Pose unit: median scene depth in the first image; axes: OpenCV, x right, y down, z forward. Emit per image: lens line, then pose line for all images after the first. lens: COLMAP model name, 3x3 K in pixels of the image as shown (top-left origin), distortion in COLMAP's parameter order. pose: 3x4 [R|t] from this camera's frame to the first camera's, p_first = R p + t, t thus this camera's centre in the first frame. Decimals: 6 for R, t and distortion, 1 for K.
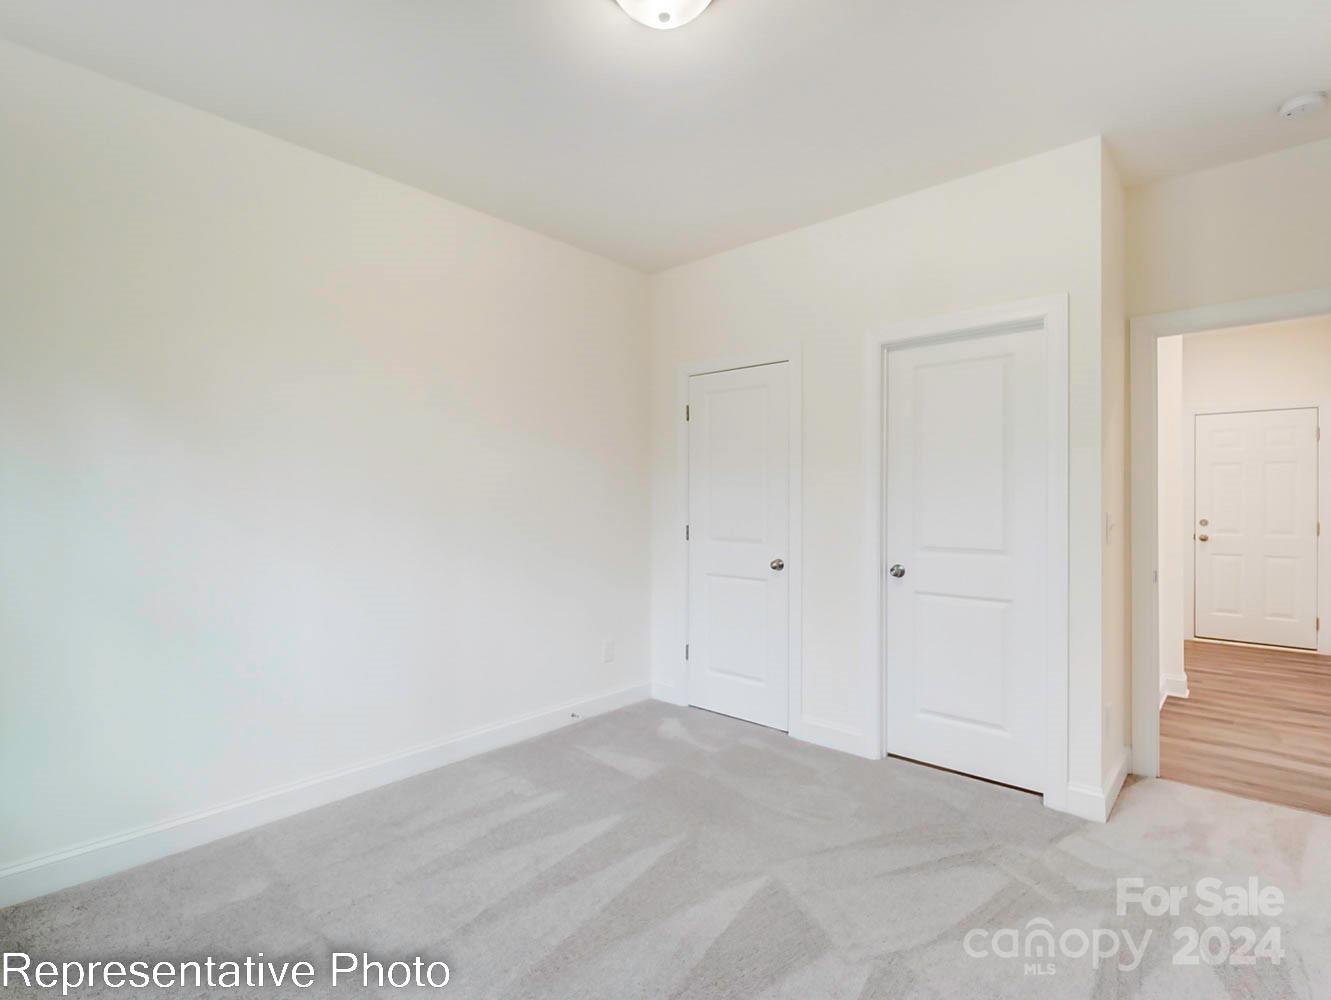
lens RADIAL K [[644.5, 0, 665.5], [0, 644.5, 500.0], [0, 0, 1]] dist [0.001403, 0.000067]
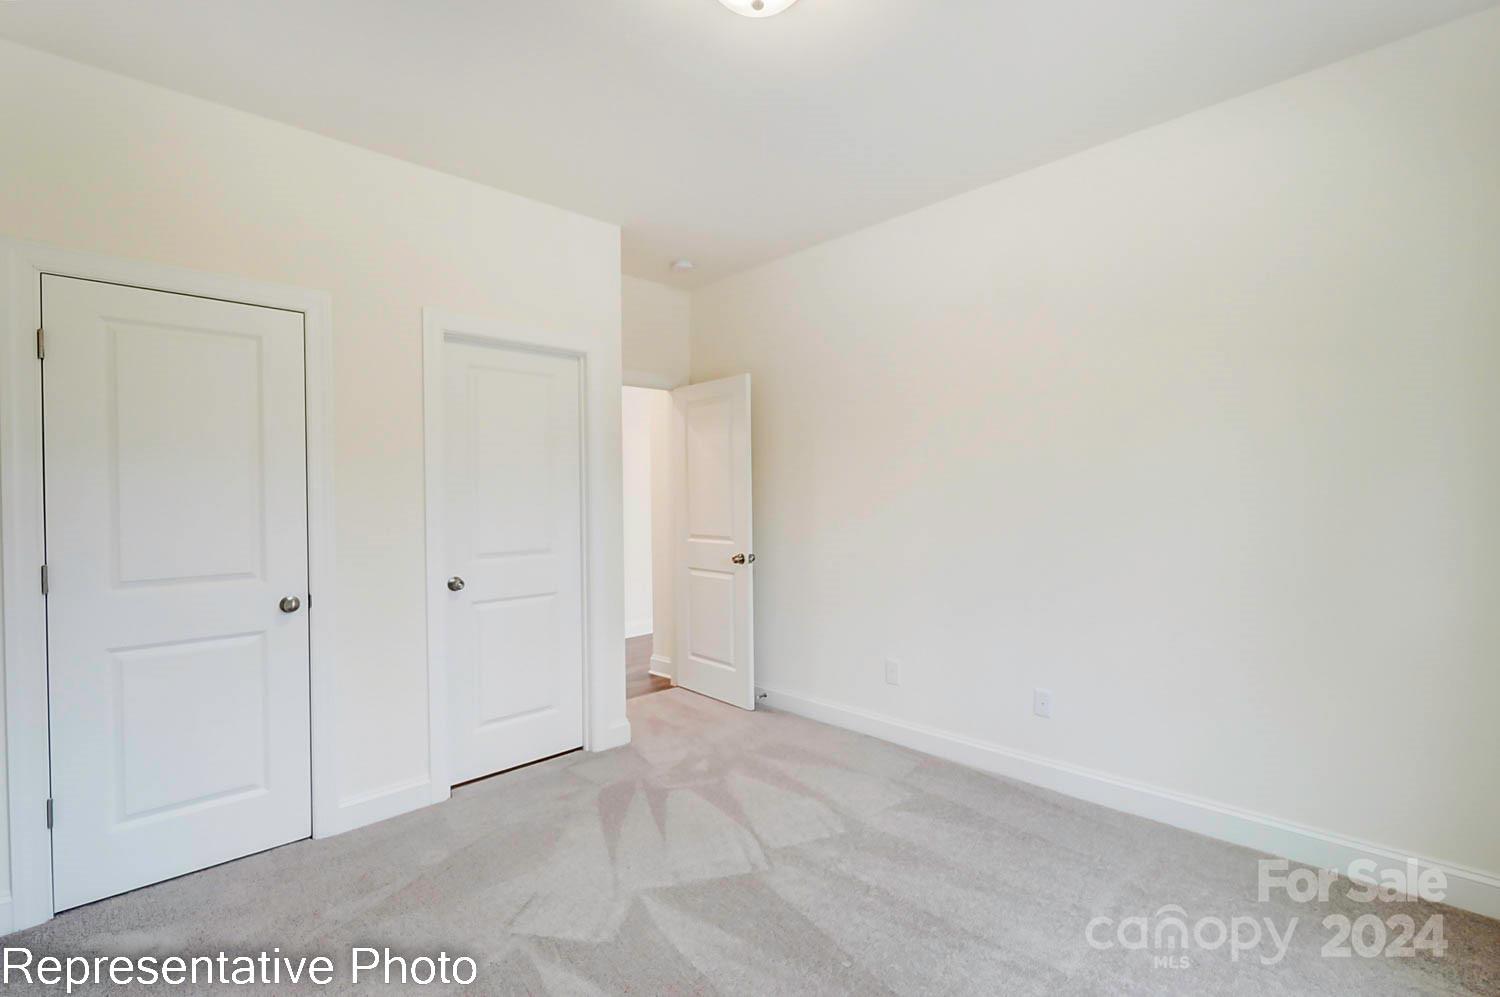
lens RADIAL K [[667.8, 0, 750.0], [0, 667.8, 496.1], [0, 0, 1]] dist [-0.066551, 0.024555]
pose [[0.073377, 0.001226, 0.997303, -0.615488], [0.023039, 0.999730, -0.002924, -0.001935], [-0.997038, 0.023192, 0.073329, 0.580400]]
